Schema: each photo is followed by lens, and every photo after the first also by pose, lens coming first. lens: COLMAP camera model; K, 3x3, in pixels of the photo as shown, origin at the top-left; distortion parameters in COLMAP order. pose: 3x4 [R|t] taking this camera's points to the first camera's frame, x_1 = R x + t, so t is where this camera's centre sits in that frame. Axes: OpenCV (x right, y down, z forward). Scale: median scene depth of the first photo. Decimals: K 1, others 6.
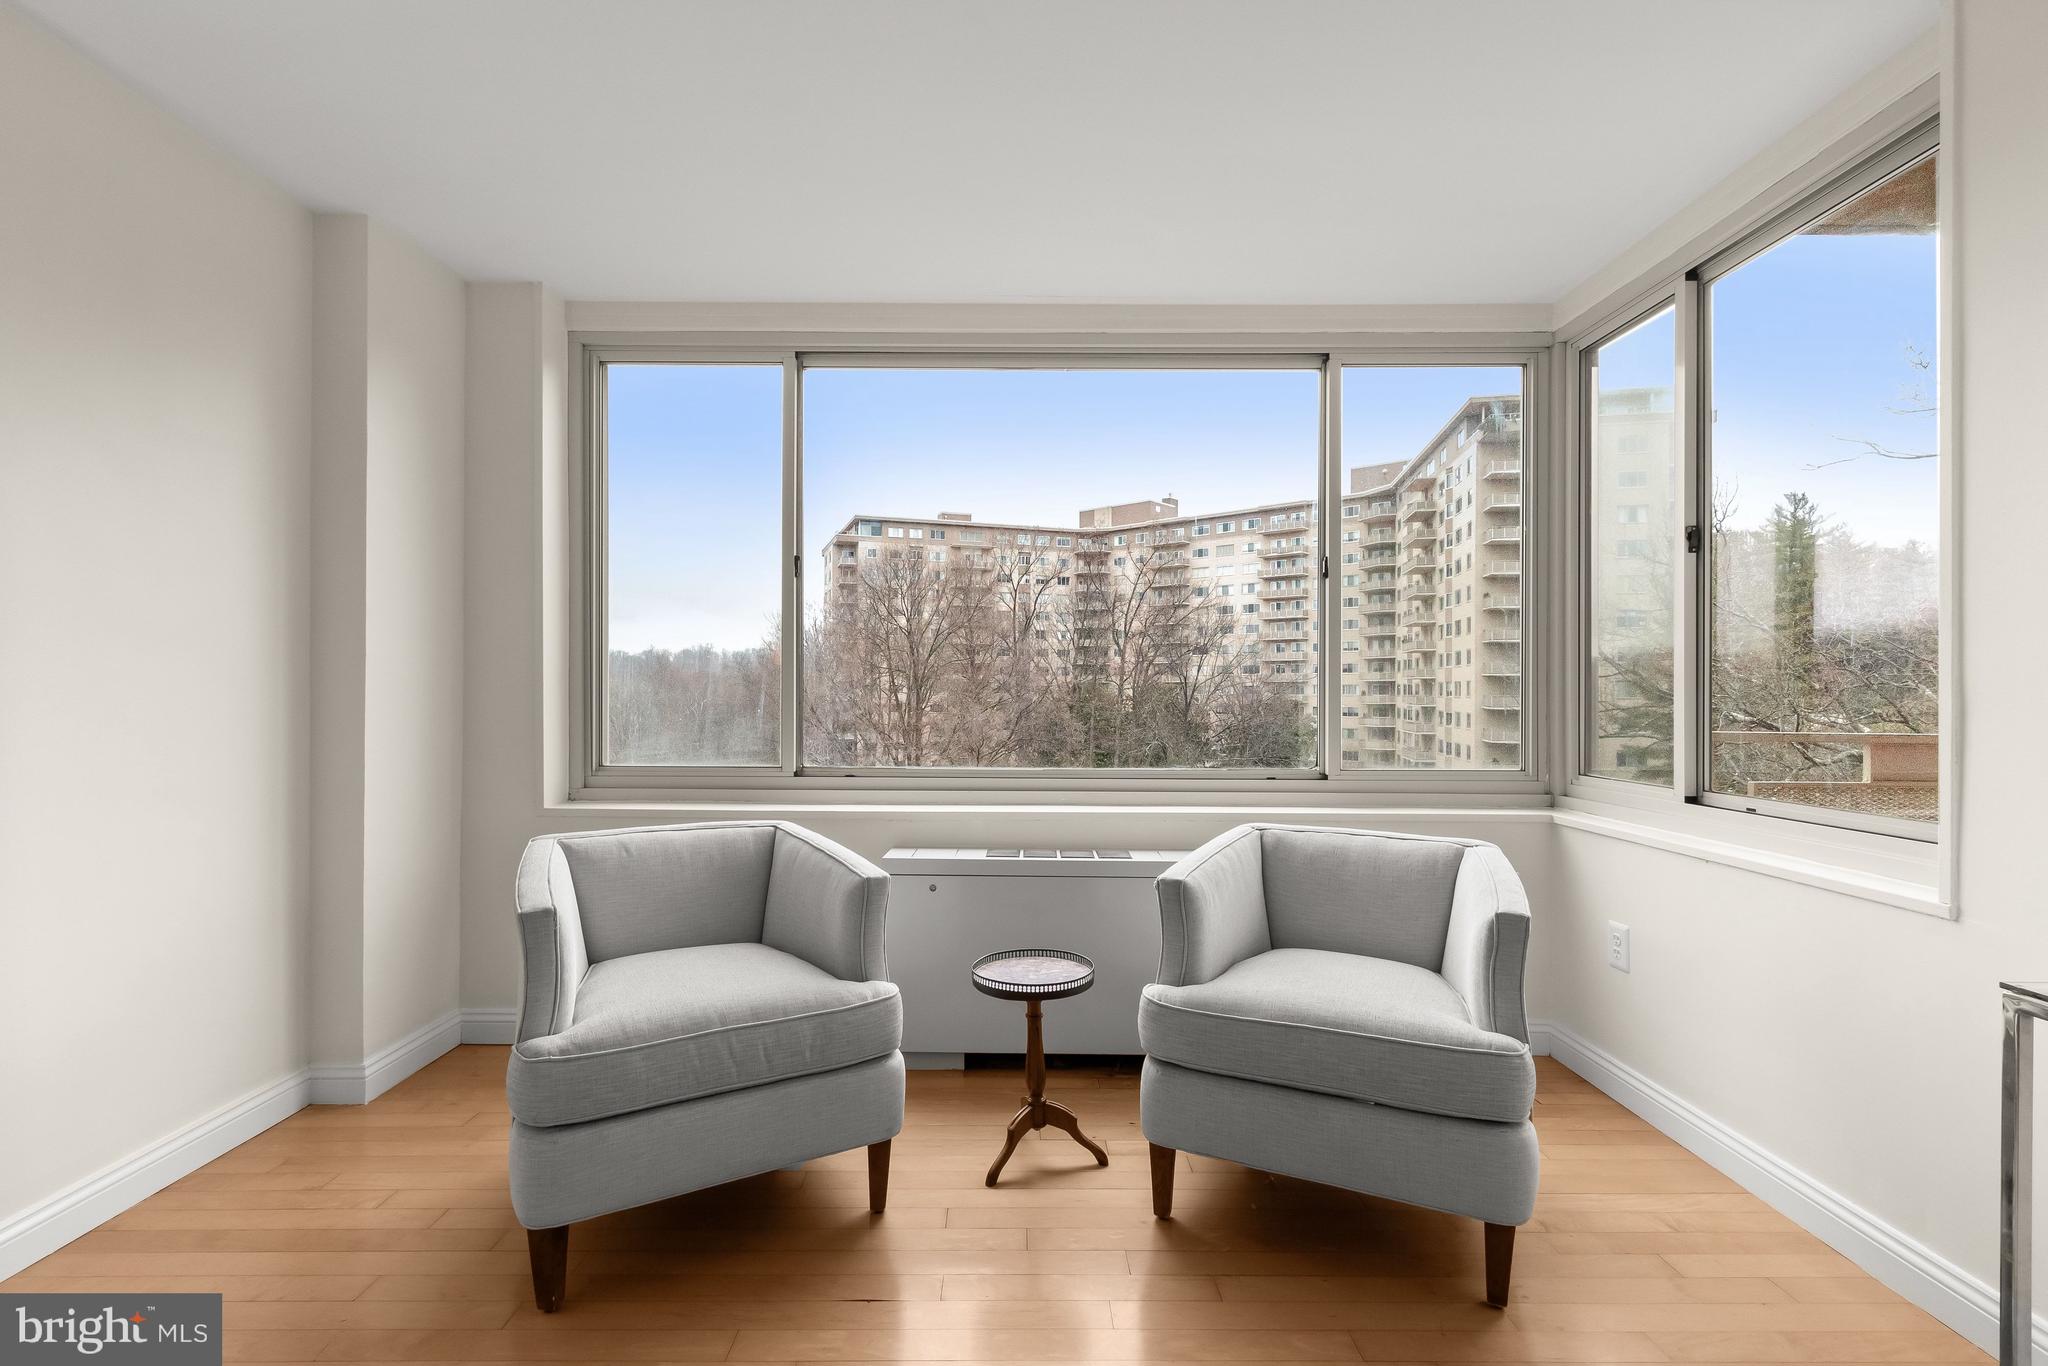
lens RADIAL K [[935.2, 0, 1026.7], [0, 935.2, 697.6], [0, 0, 1]] dist [0.007315, -0.002012]
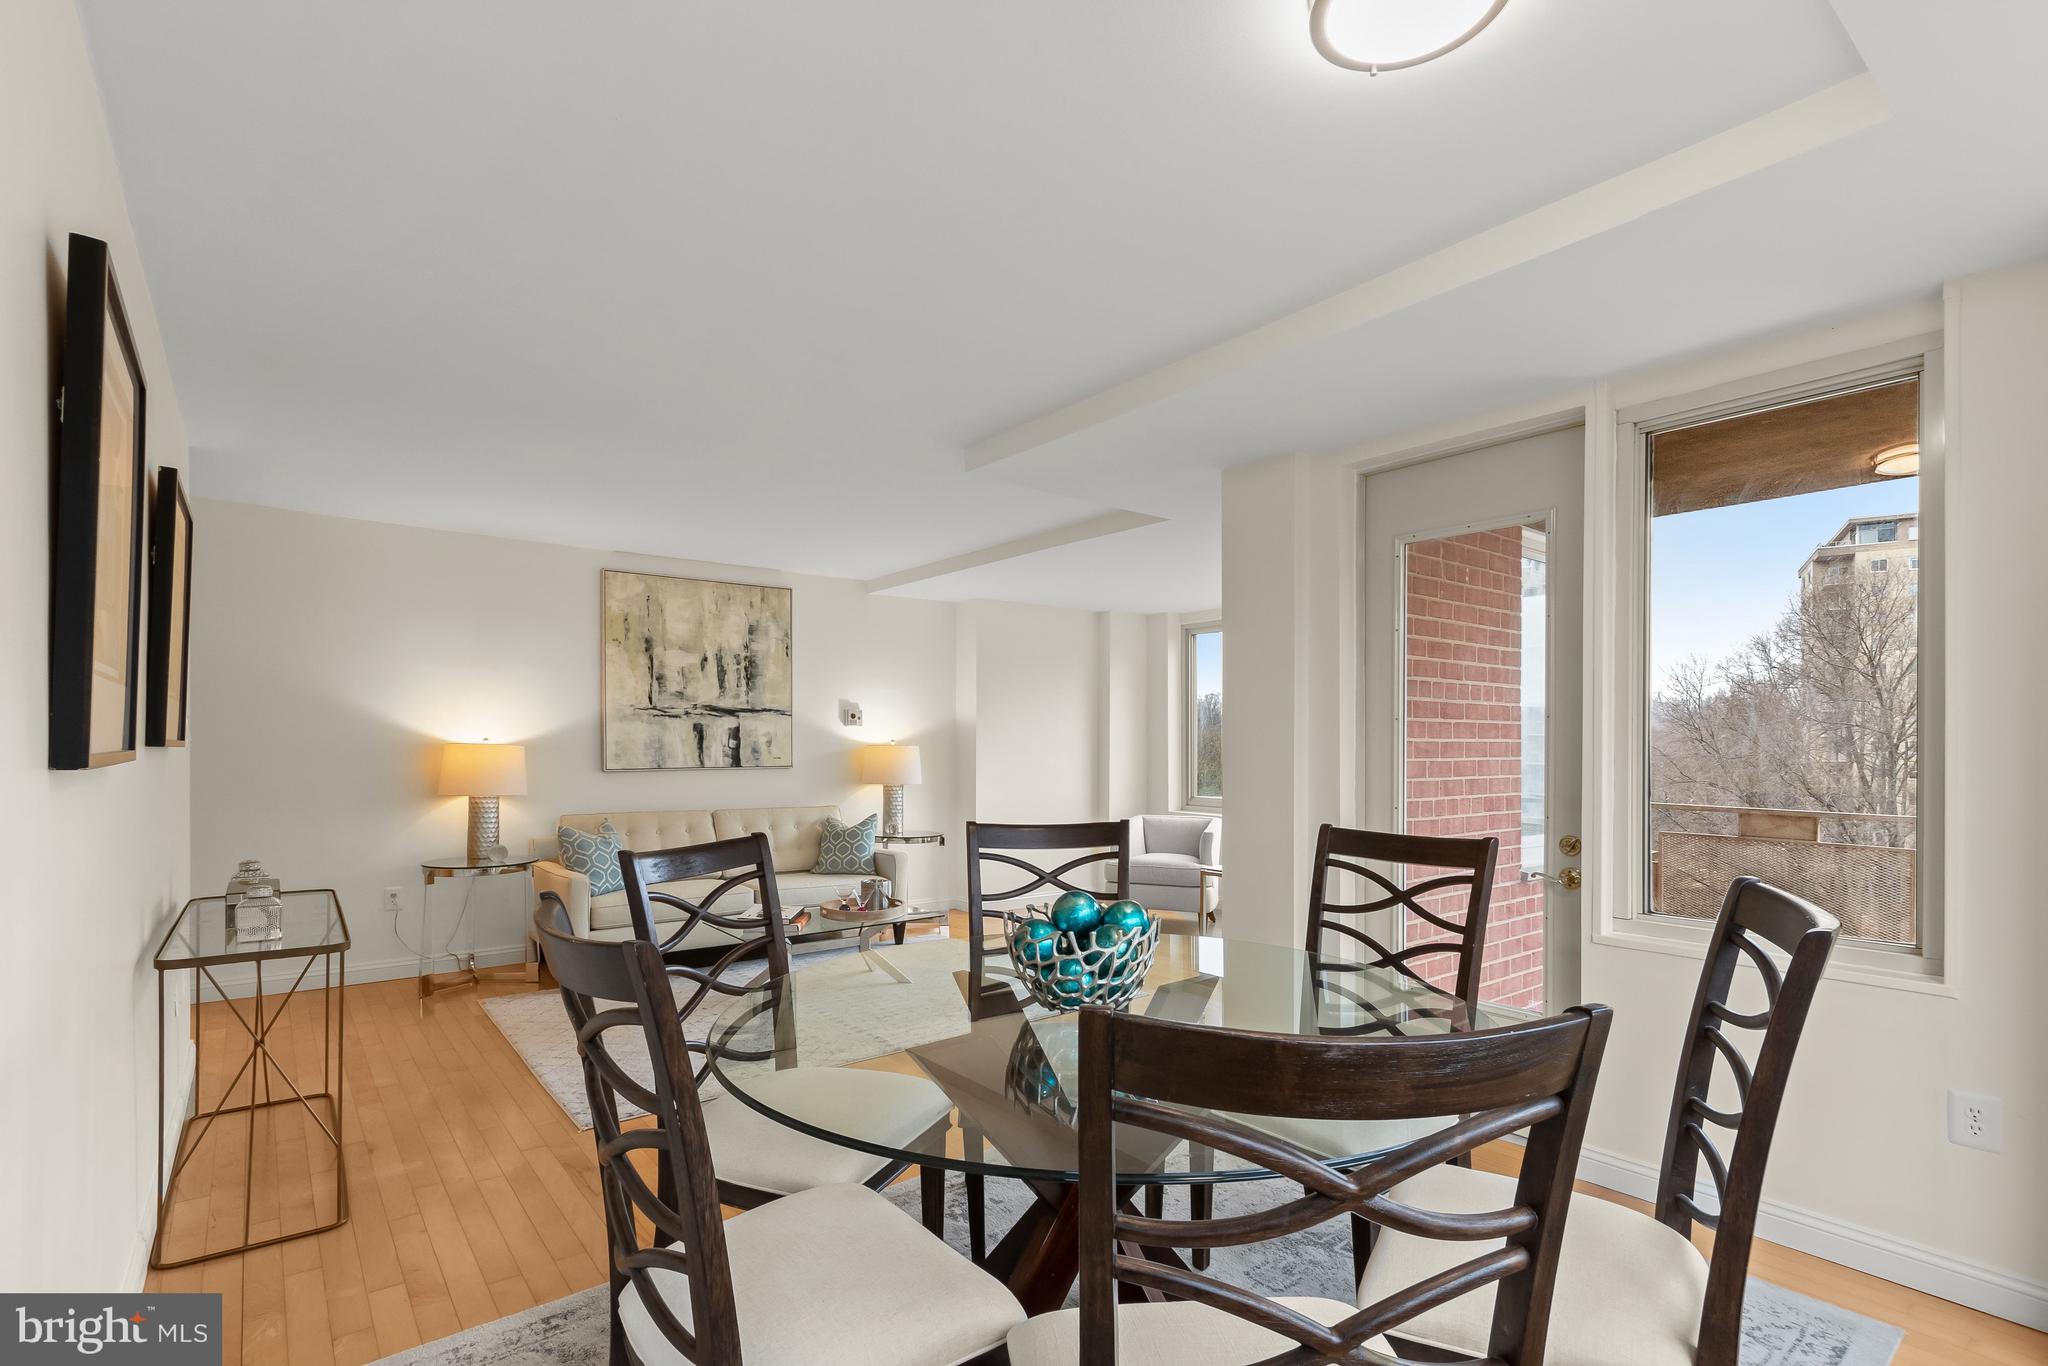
lens RADIAL K [[935.2, 0, 993.8], [0, 935.2, 749.8], [0, 0, 1]] dist [0.007315, -0.002012]
pose [[0.597357, 0.000606, -0.801975, 1.204649], [-0.006216, 0.999973, -0.003874, -0.039027], [0.801951, 0.007299, 0.597345, -0.890637]]
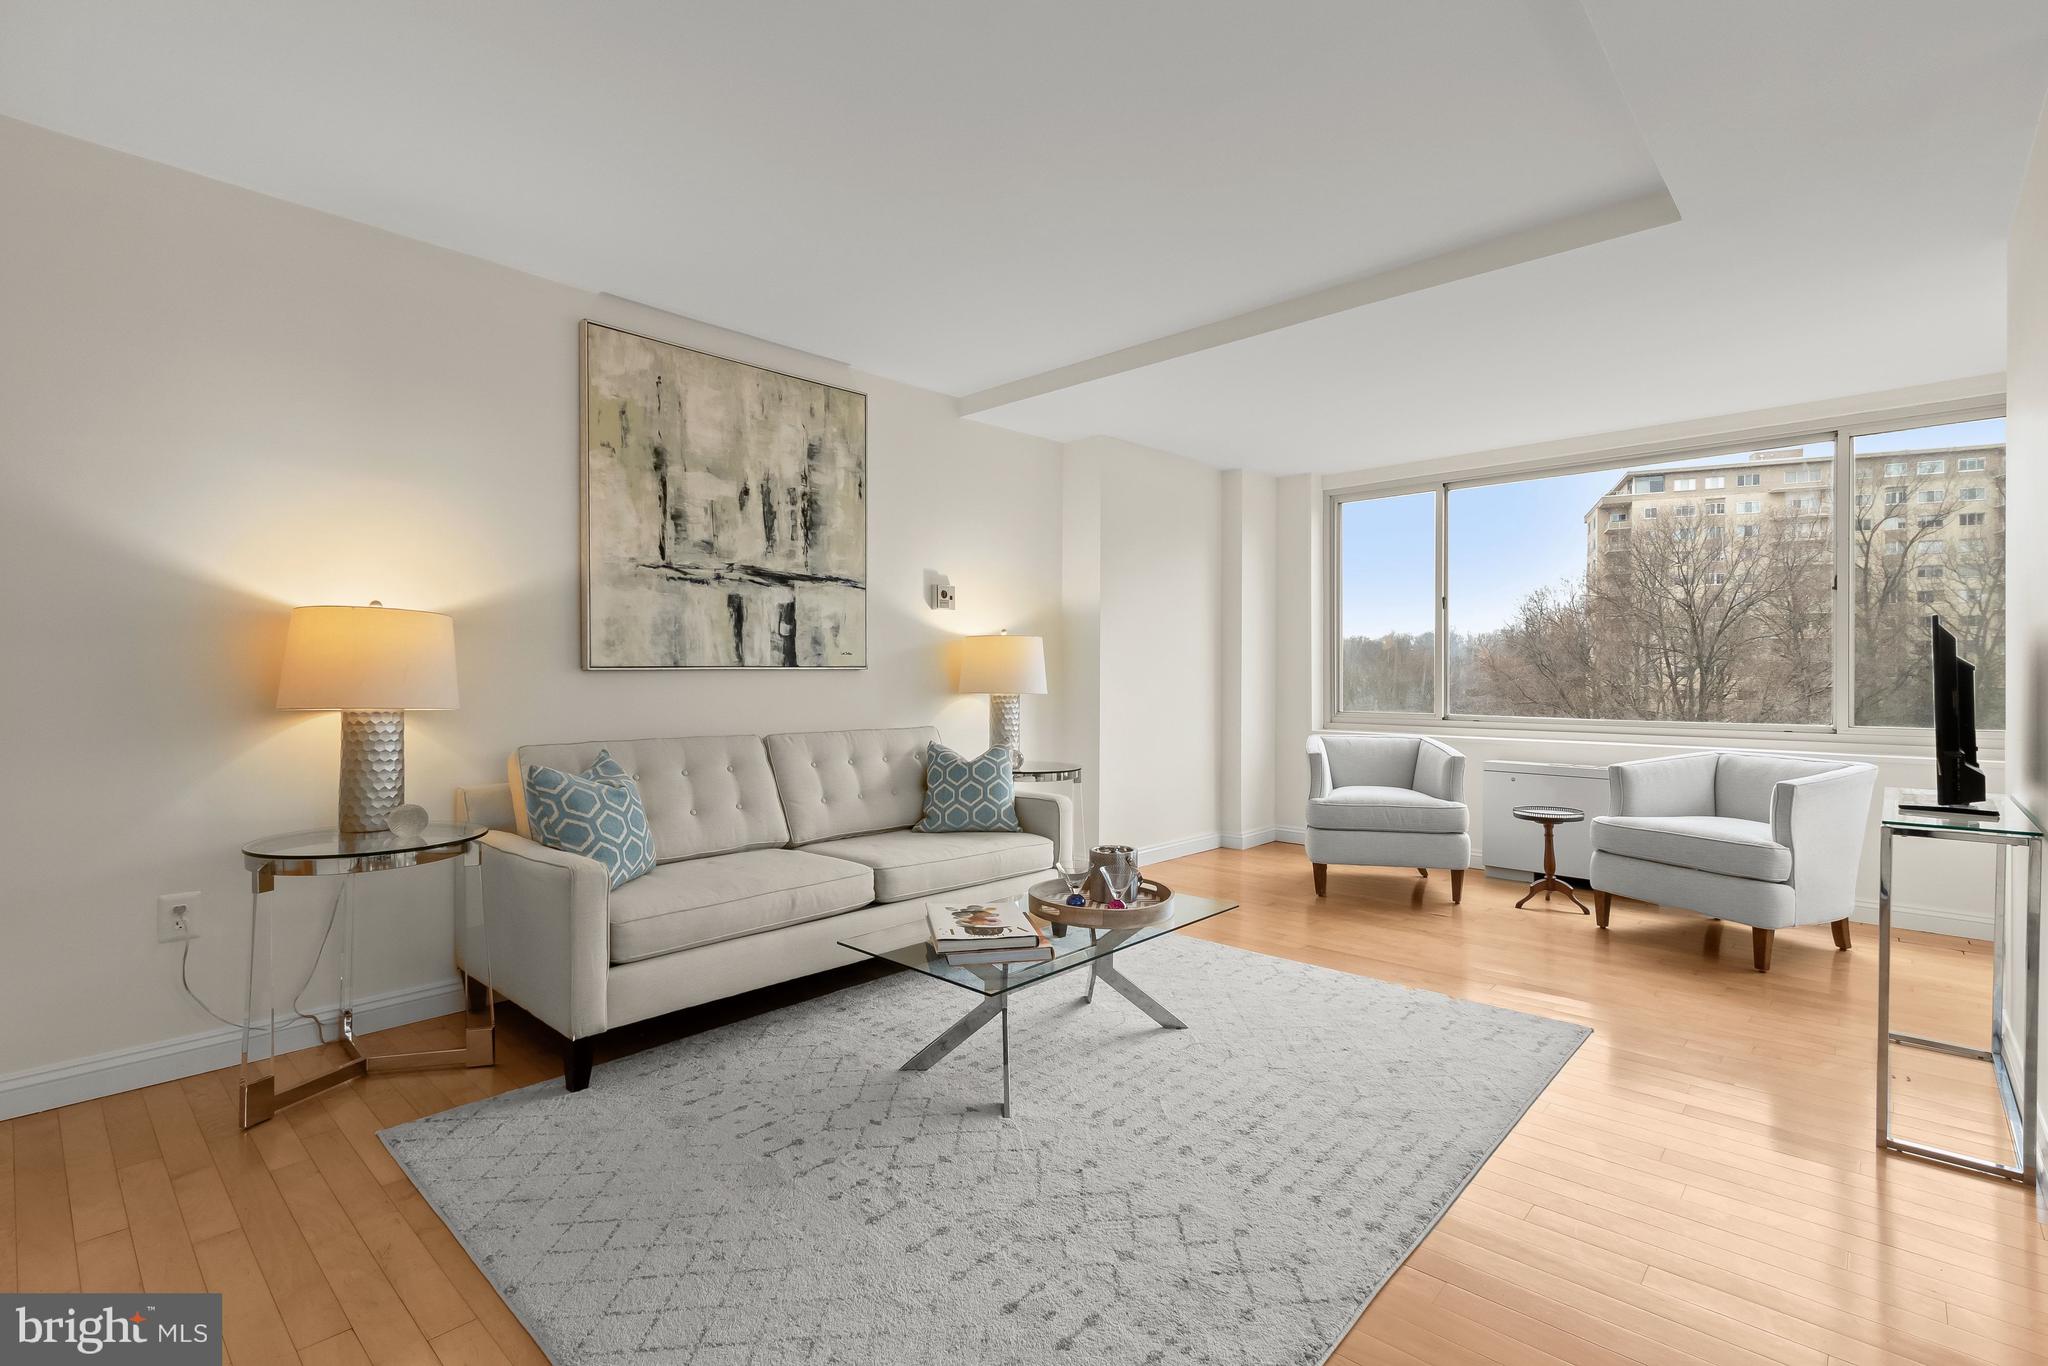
lens RADIAL K [[935.2, 0, 1013.5], [0, 935.2, 675.7], [0, 0, 1]] dist [0.007315, -0.002012]
pose [[0.722059, -0.004354, -0.691818, 0.389934], [-0.001469, 0.999968, -0.007826, 0.013378], [0.691830, 0.006667, 0.722030, -0.841882]]
